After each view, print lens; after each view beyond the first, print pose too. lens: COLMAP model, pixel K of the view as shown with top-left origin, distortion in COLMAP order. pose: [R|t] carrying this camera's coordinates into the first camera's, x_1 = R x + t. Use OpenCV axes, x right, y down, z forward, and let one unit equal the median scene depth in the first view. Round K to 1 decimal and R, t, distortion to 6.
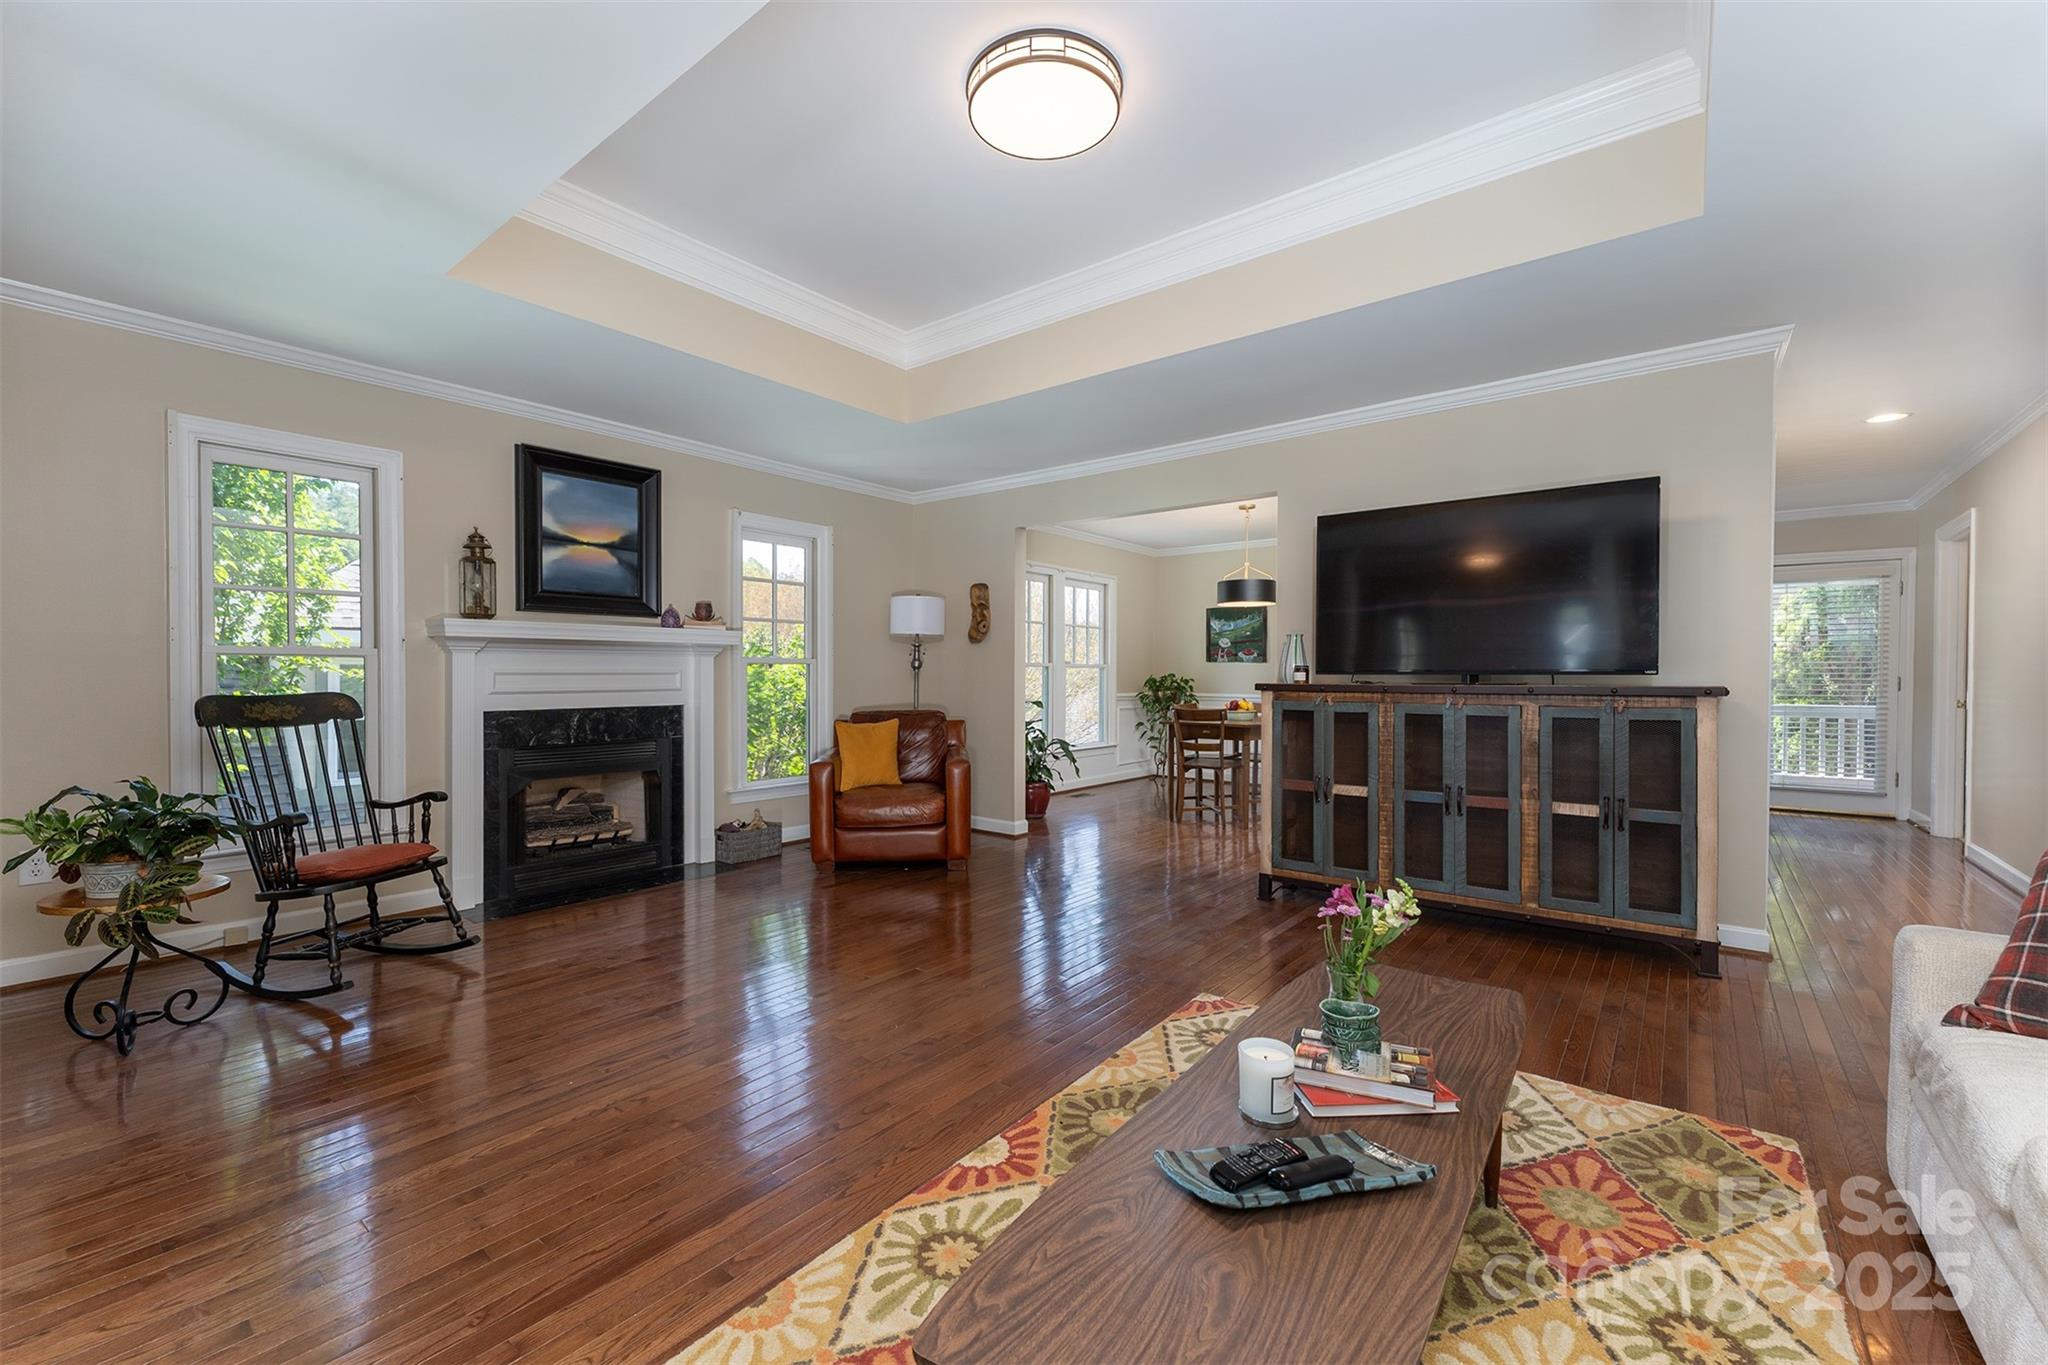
lens RADIAL K [[836.6, 0, 1020.3], [0, 836.6, 684.2], [0, 0, 1]] dist [0.002370, 0.000215]
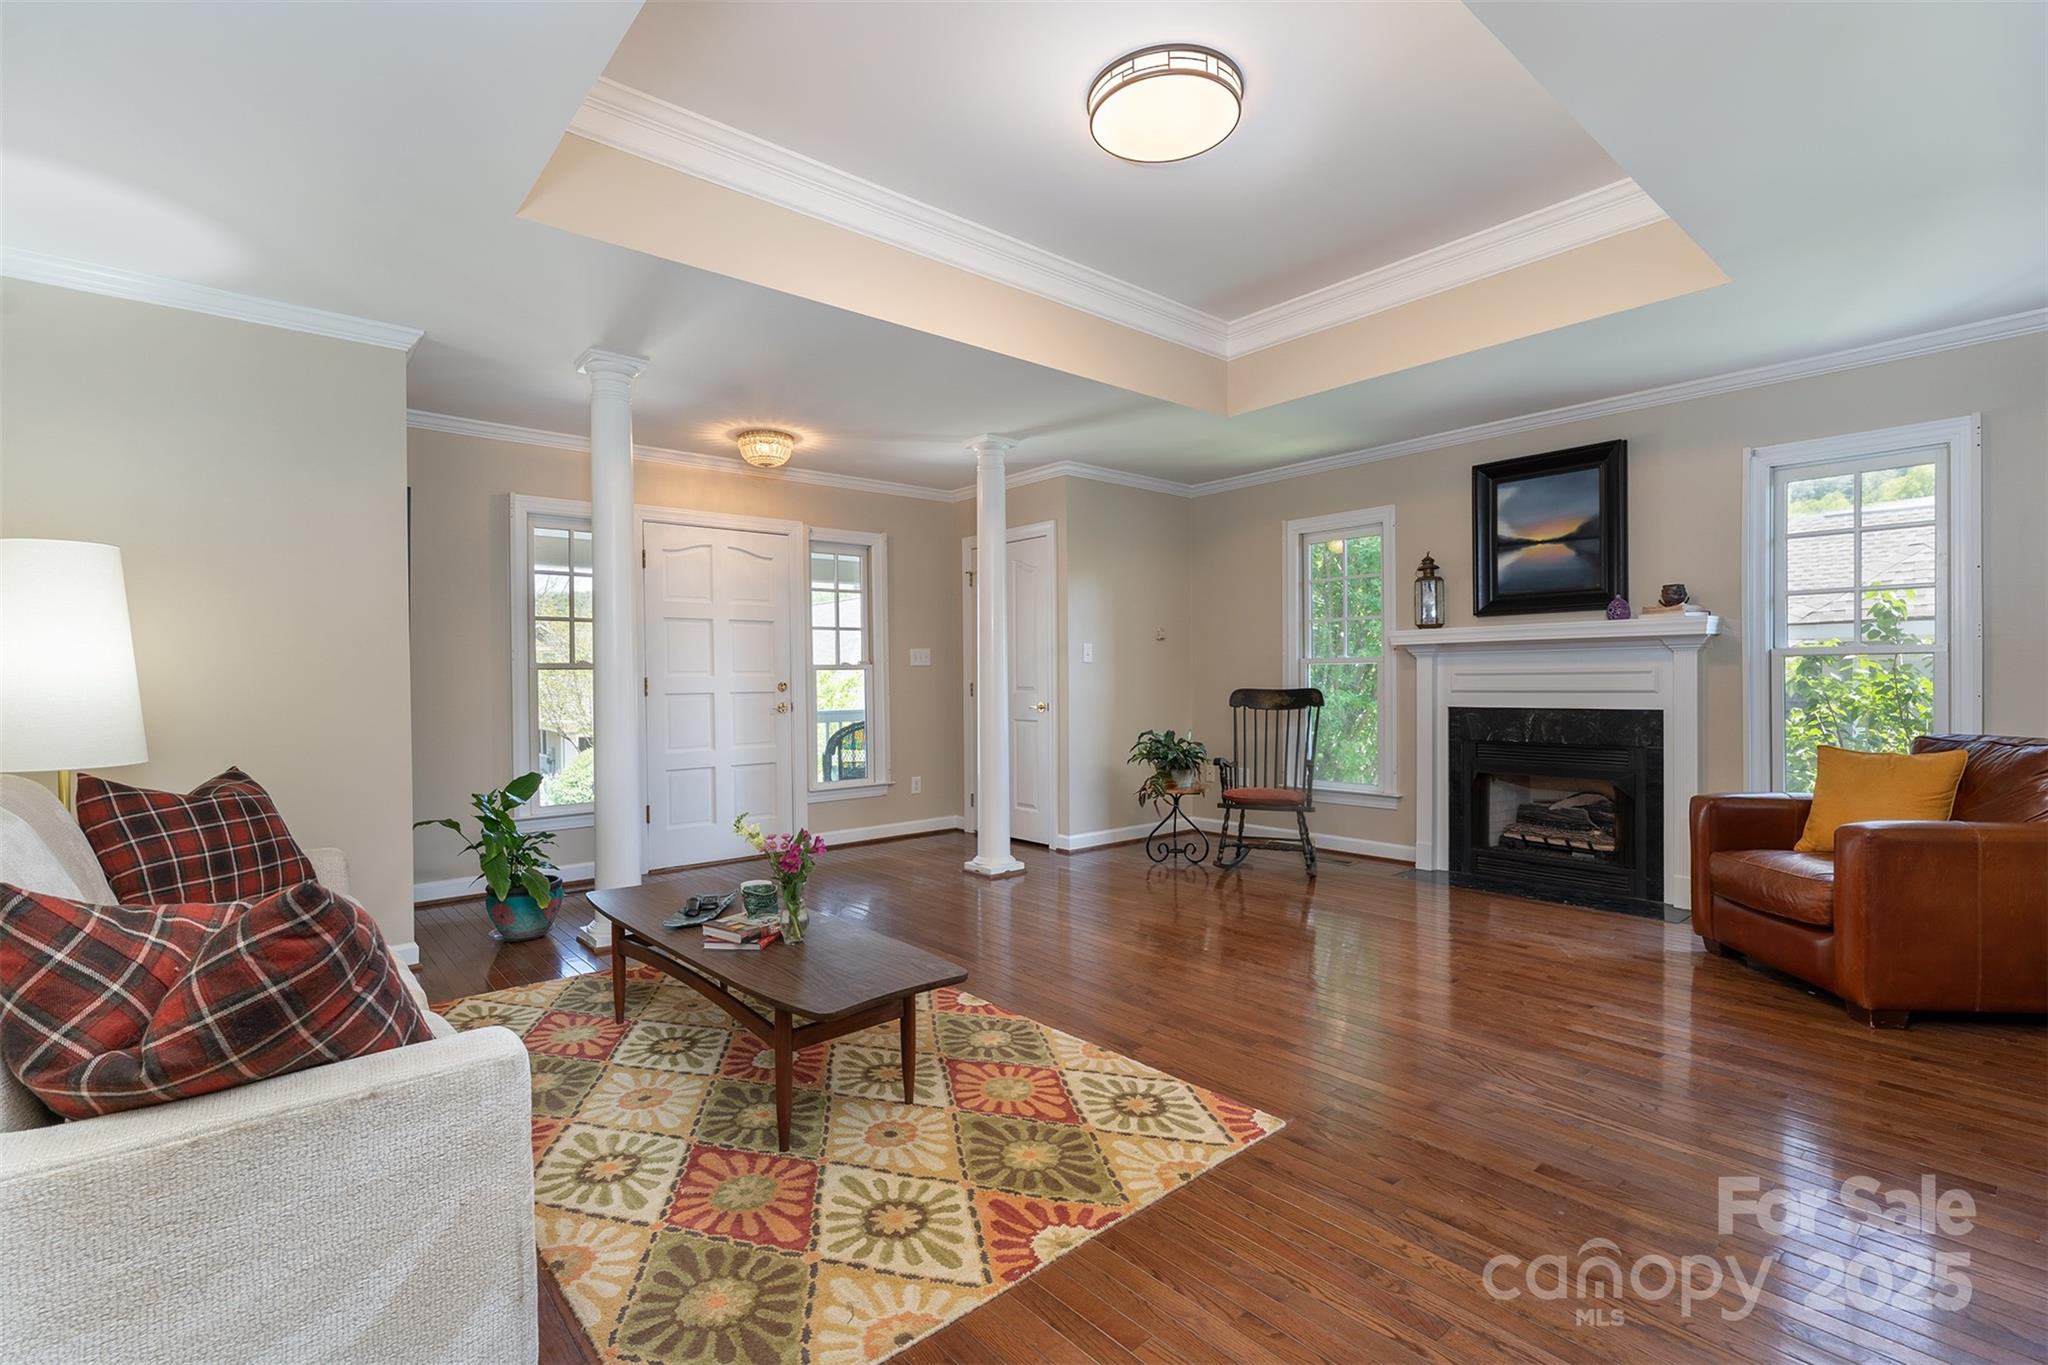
lens RADIAL K [[926.6, 0, 1019.4], [0, 926.6, 684.2], [0, 0, 1]] dist [0.000720, 0.000170]
pose [[-0.193028, 0.004505, -0.981183, 0.766543], [-0.003795, 0.999979, 0.005337, -0.003977], [0.981186, 0.004753, -0.193007, 0.690433]]
